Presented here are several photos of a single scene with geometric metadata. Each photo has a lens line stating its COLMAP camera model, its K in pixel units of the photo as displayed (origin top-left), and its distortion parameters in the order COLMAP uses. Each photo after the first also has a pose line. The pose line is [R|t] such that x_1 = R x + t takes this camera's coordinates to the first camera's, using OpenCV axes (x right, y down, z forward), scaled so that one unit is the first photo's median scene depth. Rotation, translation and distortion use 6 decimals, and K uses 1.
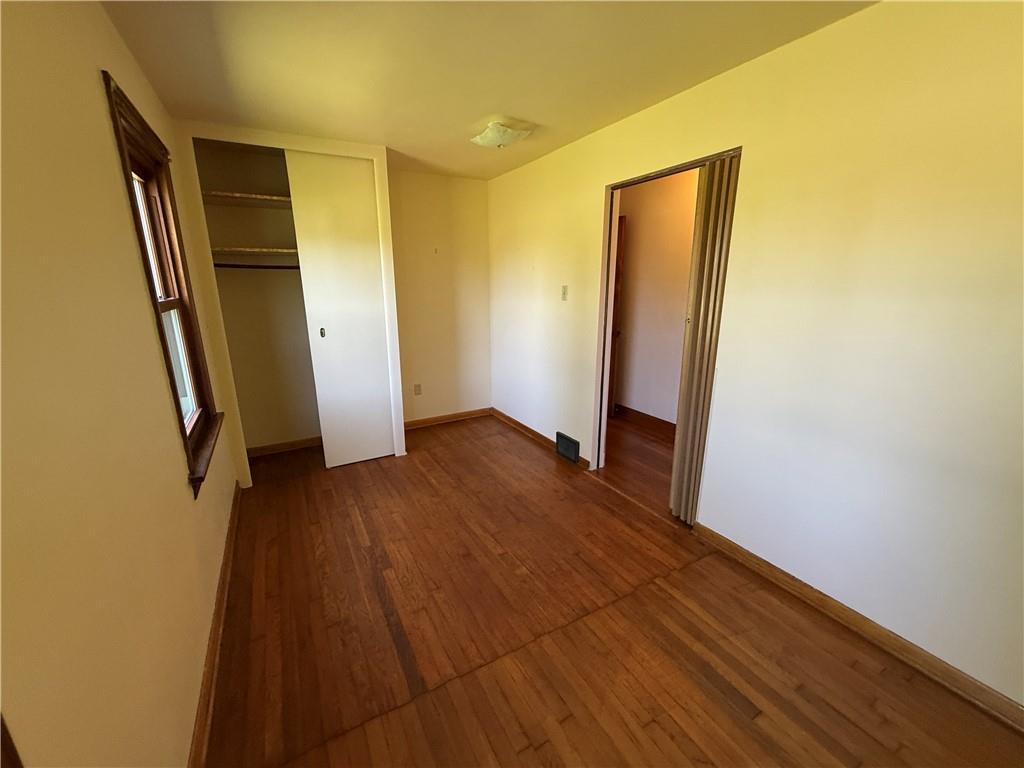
lens RADIAL K [[412.0, 0, 510.0], [0, 412.0, 384.7], [0, 0, 1]] dist [-0.003285, -0.000158]
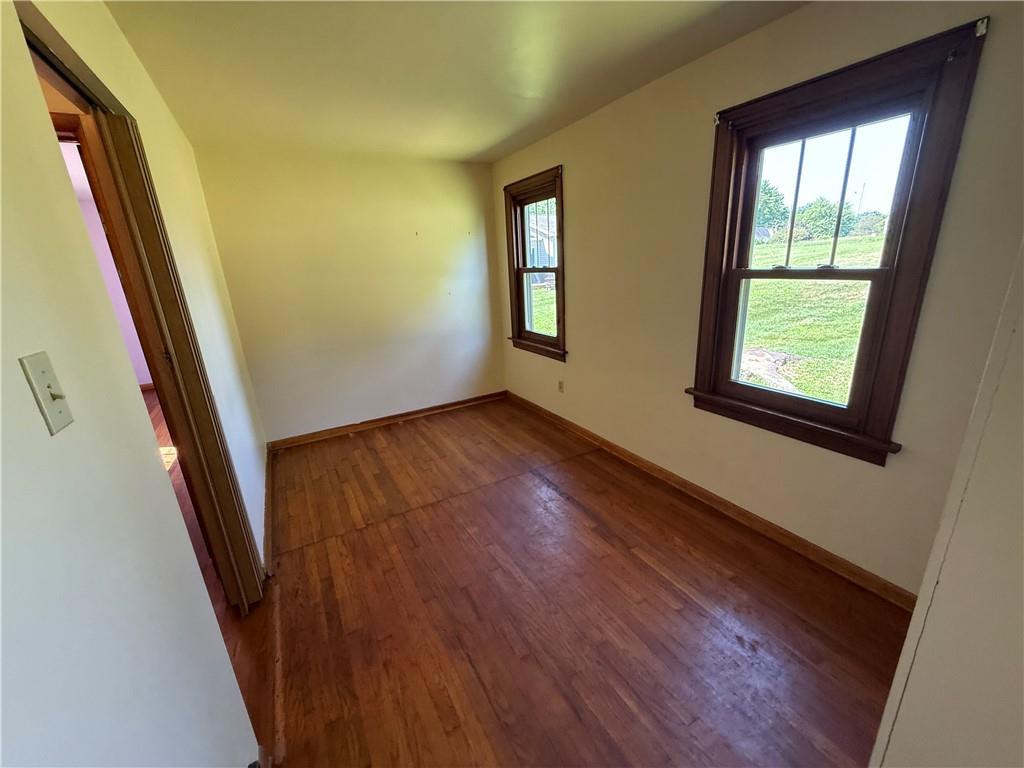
lens RADIAL K [[412.0, 0, 516.7], [0, 412.0, 385.4], [0, 0, 1]] dist [-0.003285, -0.000158]
pose [[-0.997852, 0.065203, 0.006346, -0.124346], [0.059027, 0.852853, 0.518804, -0.460771], [0.028416, 0.518064, -0.854870, 1.745430]]
